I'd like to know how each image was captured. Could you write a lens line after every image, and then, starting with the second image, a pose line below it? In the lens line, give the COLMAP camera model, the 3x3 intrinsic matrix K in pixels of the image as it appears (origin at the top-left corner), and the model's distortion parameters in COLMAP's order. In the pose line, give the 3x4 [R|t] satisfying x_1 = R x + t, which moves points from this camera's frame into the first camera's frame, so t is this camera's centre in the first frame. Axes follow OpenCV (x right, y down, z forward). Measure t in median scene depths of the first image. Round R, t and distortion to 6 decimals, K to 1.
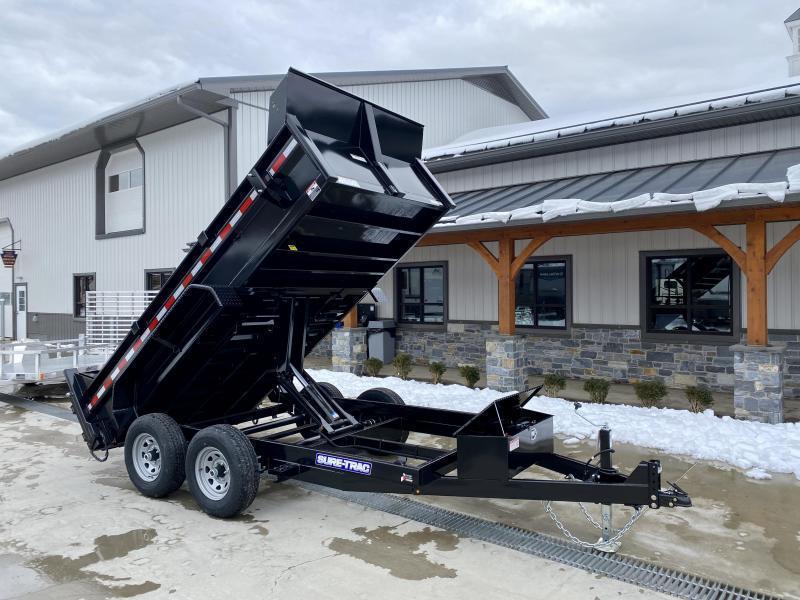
lens RADIAL K [[612.4, 0, 396.6], [0, 612.4, 298.5], [0, 0, 1]] dist [0.013142, -0.004567]
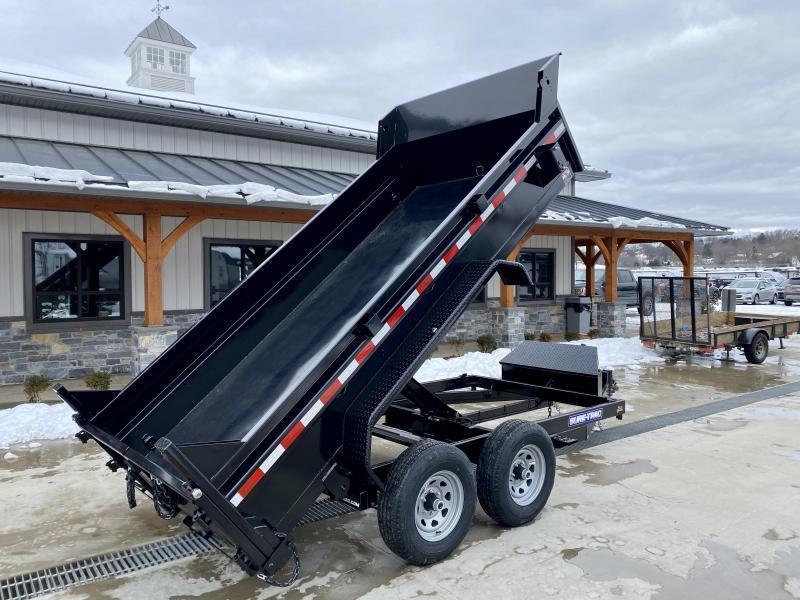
lens RADIAL K [[612.4, 0, 396.6], [0, 612.4, 298.5], [0, 0, 1]] dist [0.013142, -0.004567]
pose [[0.257366, -0.030317, 0.965838, -0.881814], [0.014322, 0.999518, 0.027558, 0.003203], [-0.966208, 0.006740, 0.257676, 0.705046]]
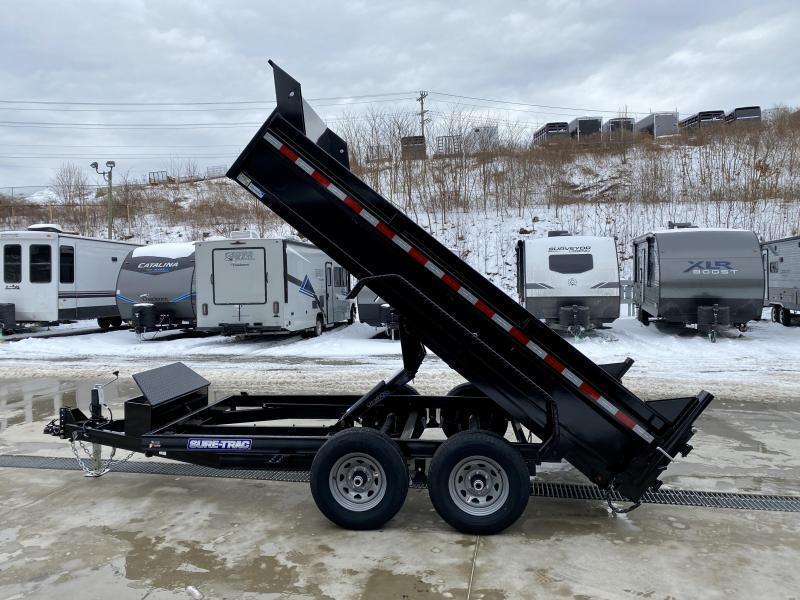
lens RADIAL K [[611.0, 0, 400.0], [0, 611.0, 300.0], [0, 0, 1]] dist [0.012372, -0.001925]
pose [[-0.883421, 0.025241, -0.467901, 0.244598], [0.009853, 0.999328, 0.035308, -0.017115], [0.468477, 0.026581, -0.883076, 1.640168]]
